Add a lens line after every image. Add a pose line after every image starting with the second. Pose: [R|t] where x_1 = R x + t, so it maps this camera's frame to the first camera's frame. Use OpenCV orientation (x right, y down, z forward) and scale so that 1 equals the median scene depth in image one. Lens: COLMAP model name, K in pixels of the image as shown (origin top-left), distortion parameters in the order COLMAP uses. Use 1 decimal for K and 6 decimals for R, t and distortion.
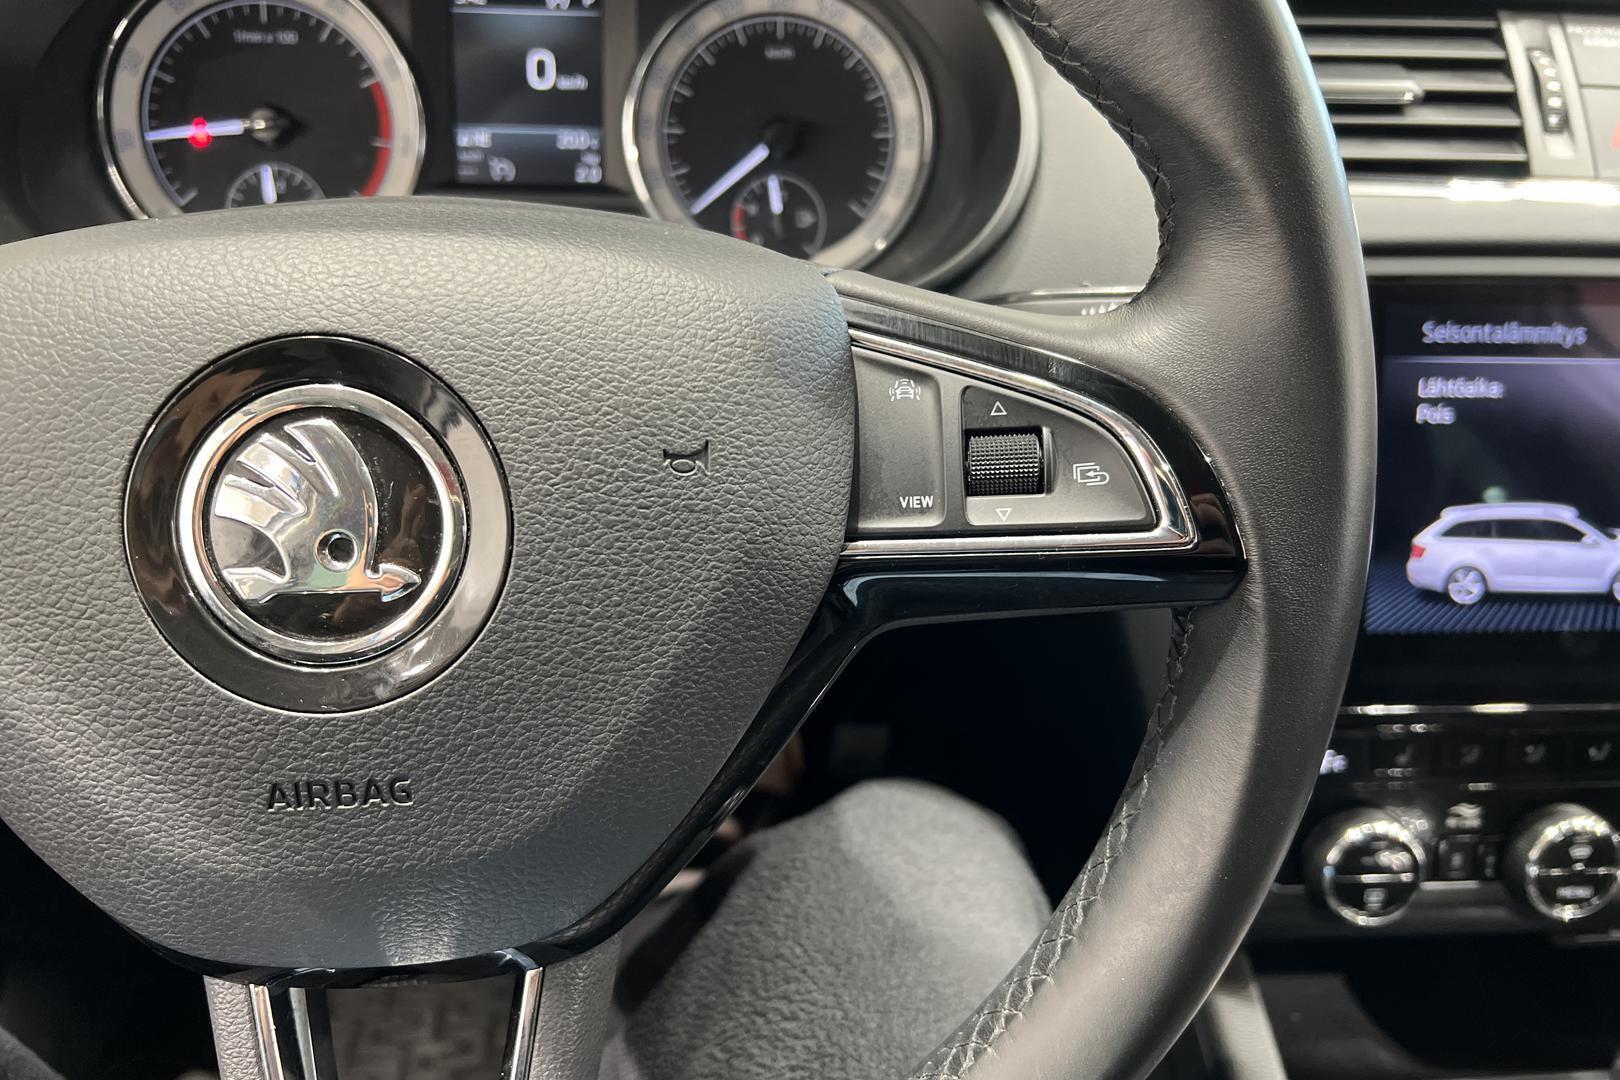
lens RADIAL K [[1224.0, 0, 757.6], [0, 1224.0, 538.3], [0, 0, 1]] dist [-0.013471, 0.001557]
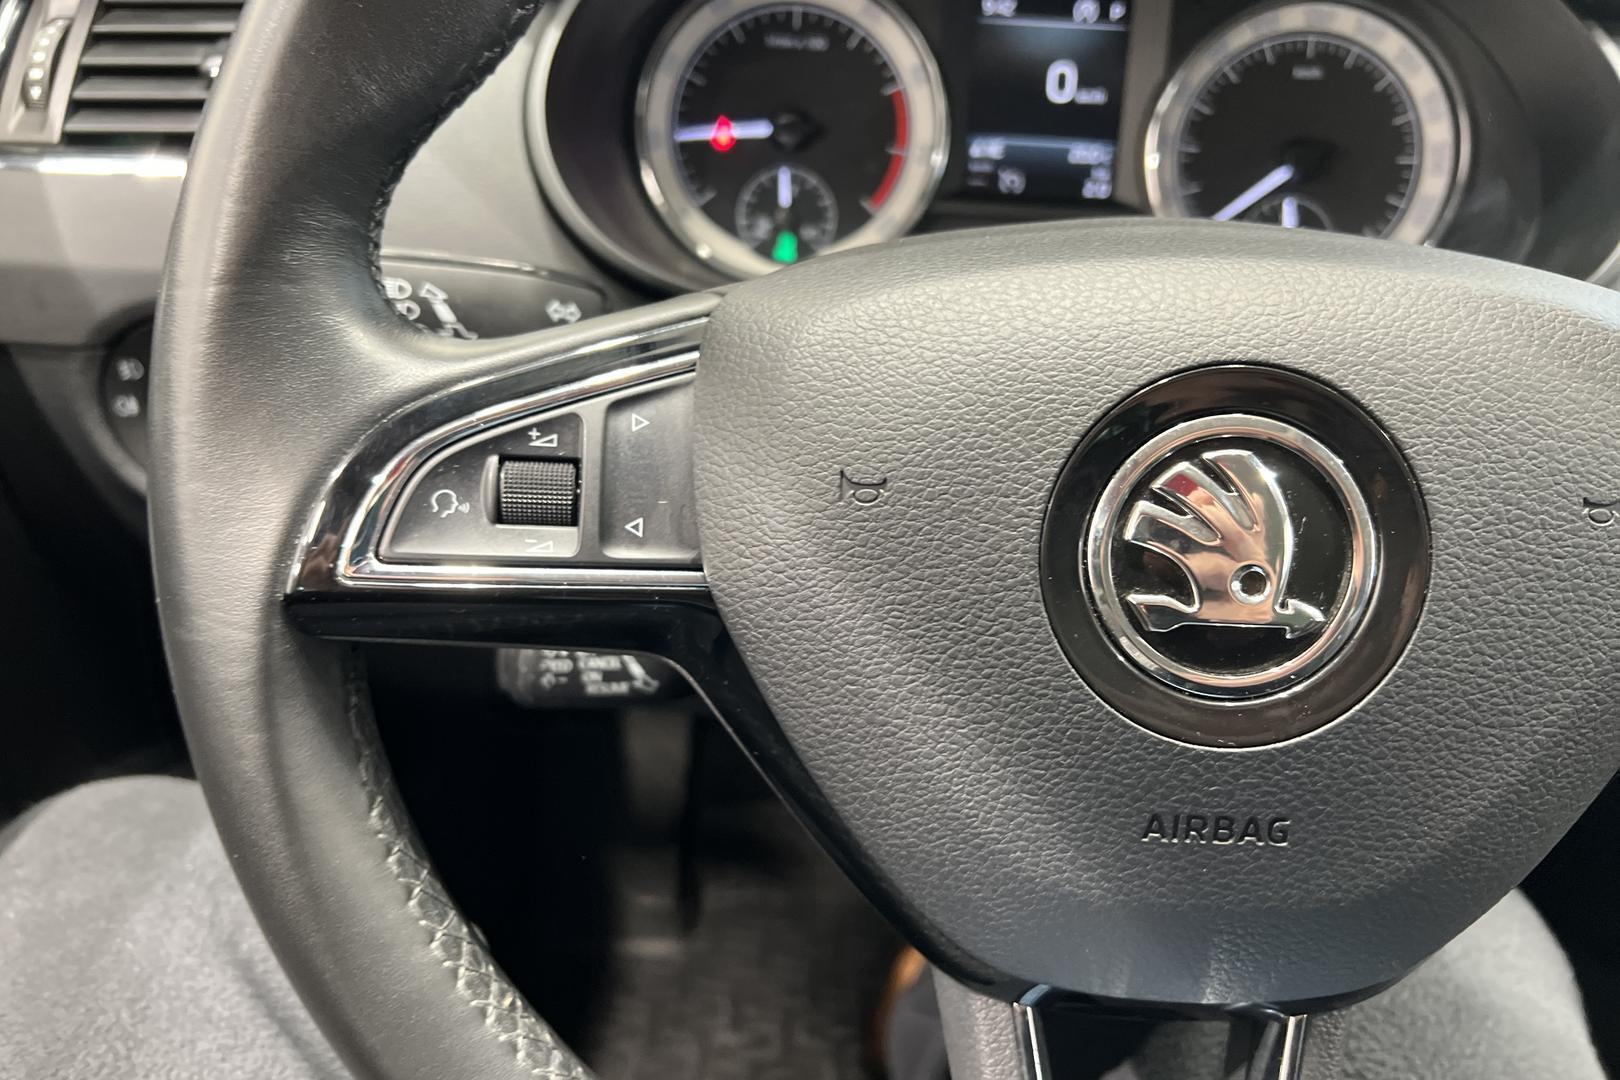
lens RADIAL K [[1224.0, 0, 757.6], [0, 1224.0, 538.3], [0, 0, 1]] dist [-0.013471, 0.001557]
pose [[0.987706, 0.059889, -0.144397, -0.580122], [-0.060283, 0.998180, 0.001650, -0.004216], [0.144233, 0.007075, 0.989519, -0.029030]]
